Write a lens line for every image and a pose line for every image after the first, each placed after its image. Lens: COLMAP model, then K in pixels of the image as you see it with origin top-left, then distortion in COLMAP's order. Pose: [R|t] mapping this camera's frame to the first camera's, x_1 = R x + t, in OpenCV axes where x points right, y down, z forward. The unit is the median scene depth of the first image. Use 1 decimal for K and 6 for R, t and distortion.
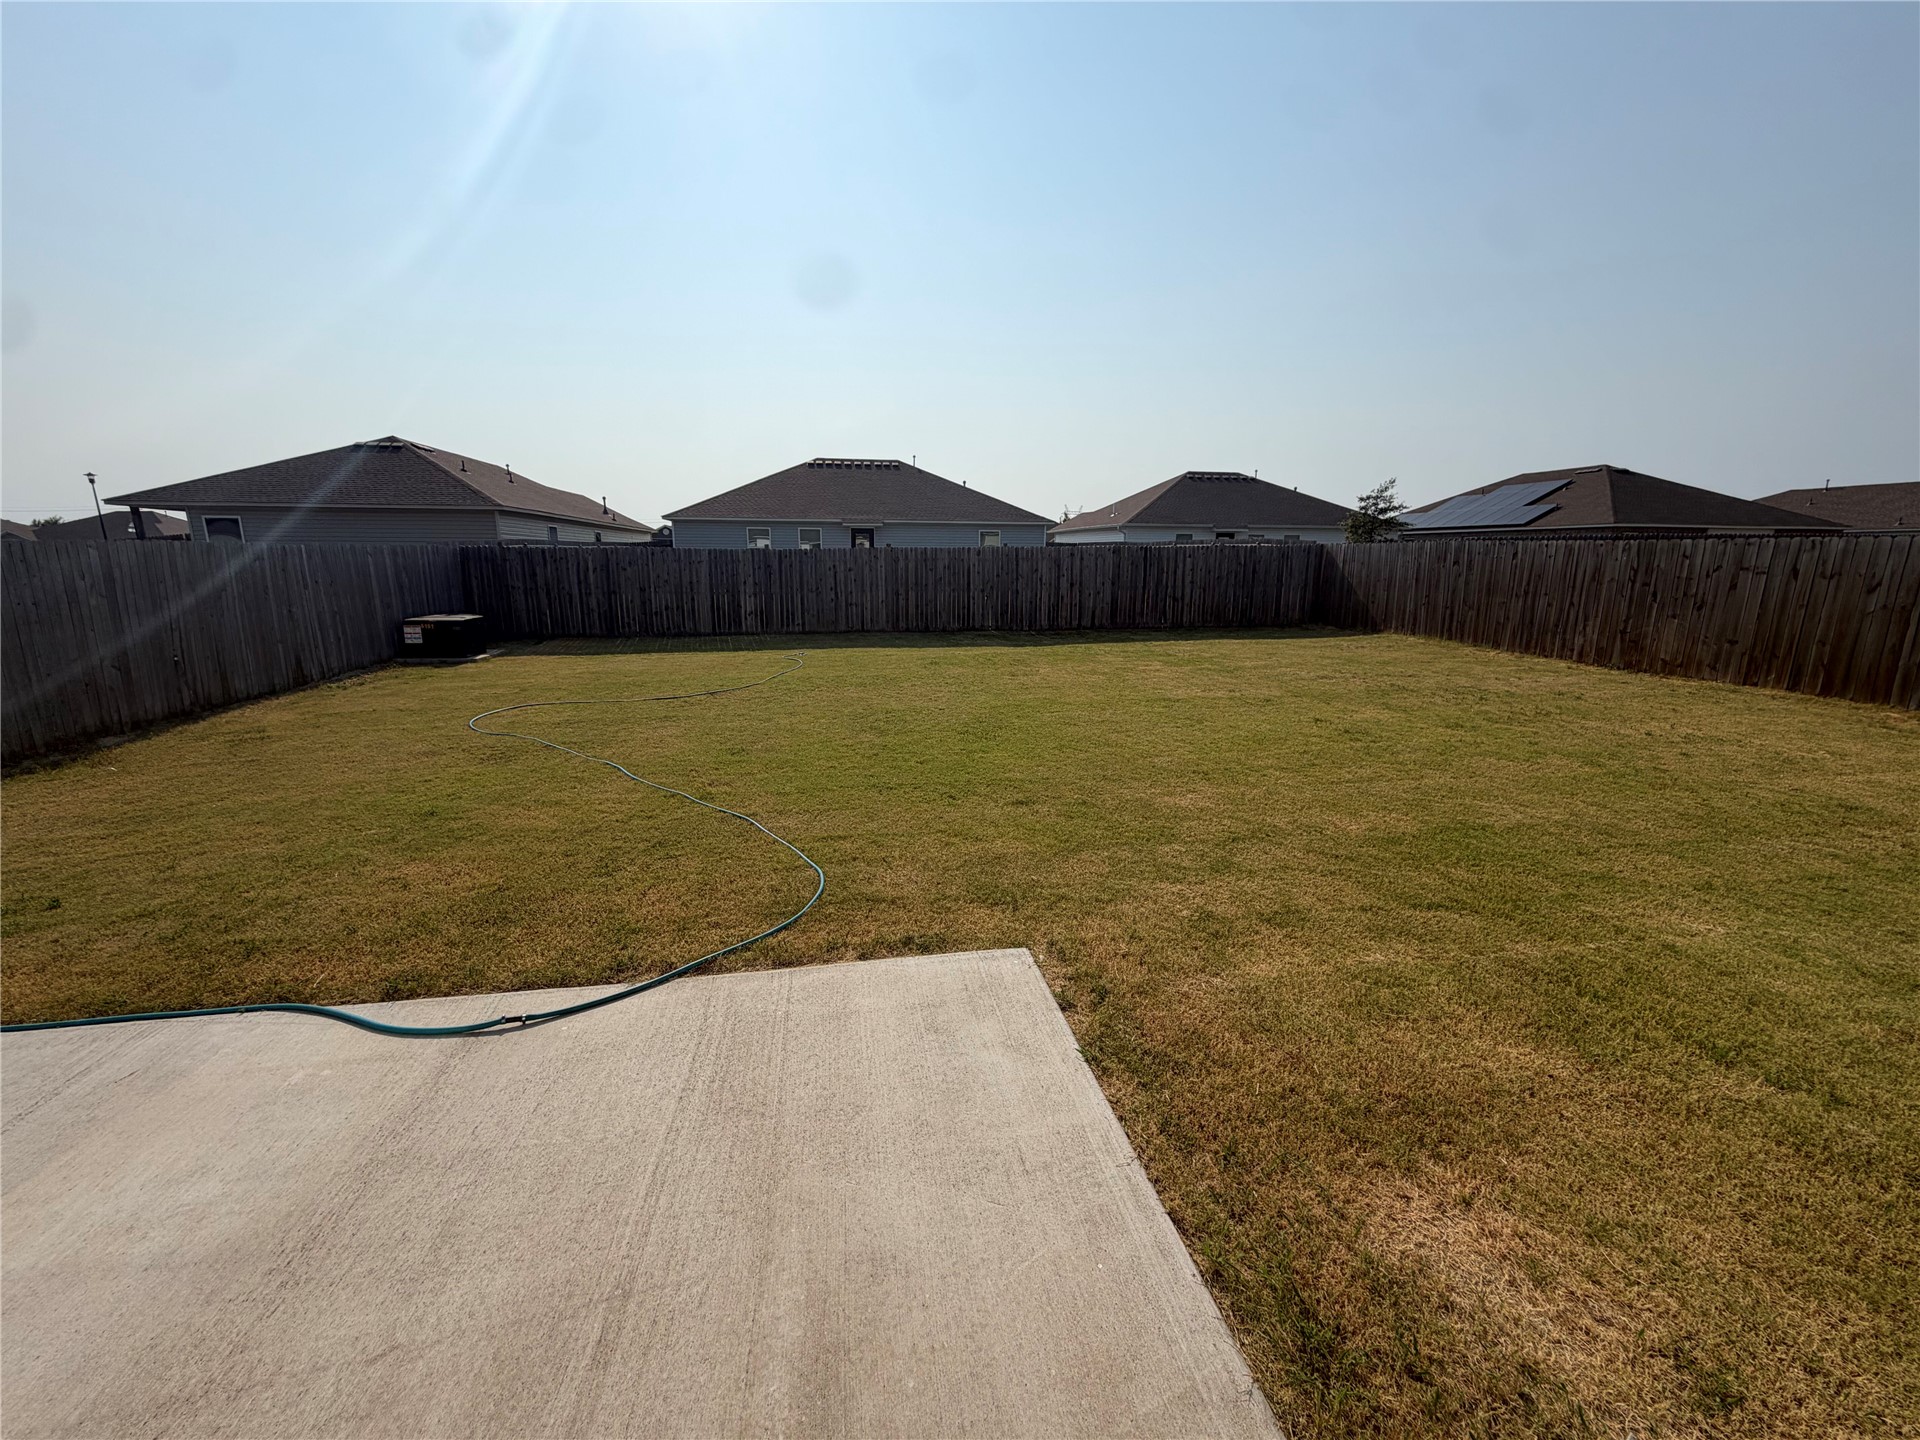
lens RADIAL K [[765.1, 0, 956.7], [0, 765.1, 724.9], [0, 0, 1]] dist [-0.001053, -0.000672]
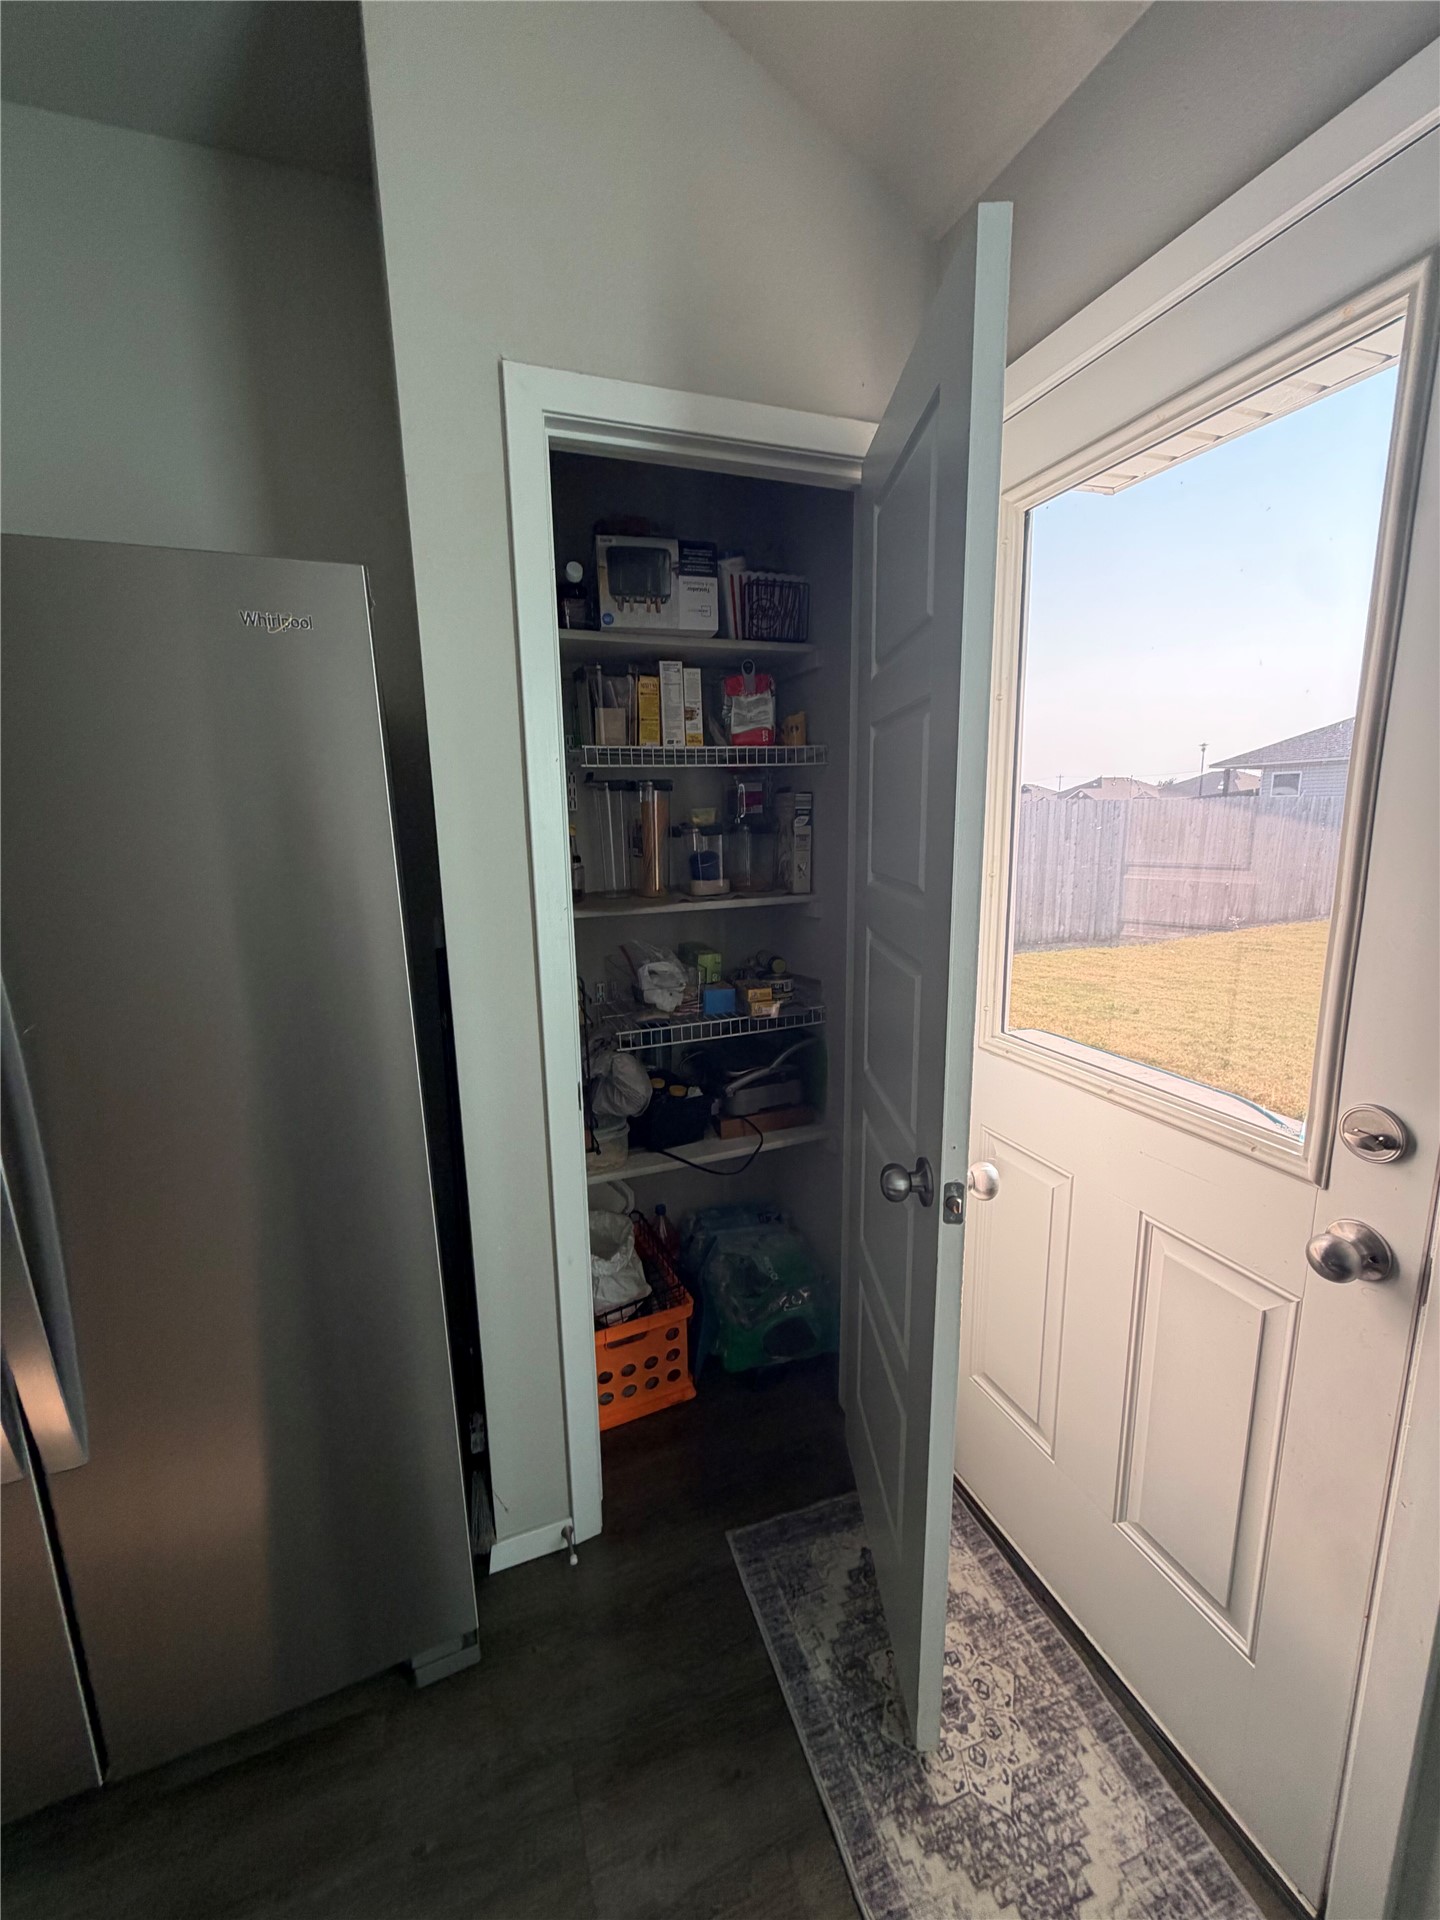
lens RADIAL K [[765.1, 0, 719.5], [0, 765.1, 969.9], [0, 0, 1]] dist [-0.001053, -0.000672]
pose [[0.196410, 0.186932, -0.962538, 0.165471], [-0.190530, 0.970224, 0.149546, 0.037535], [0.961832, 0.154020, 0.226178, -0.184597]]
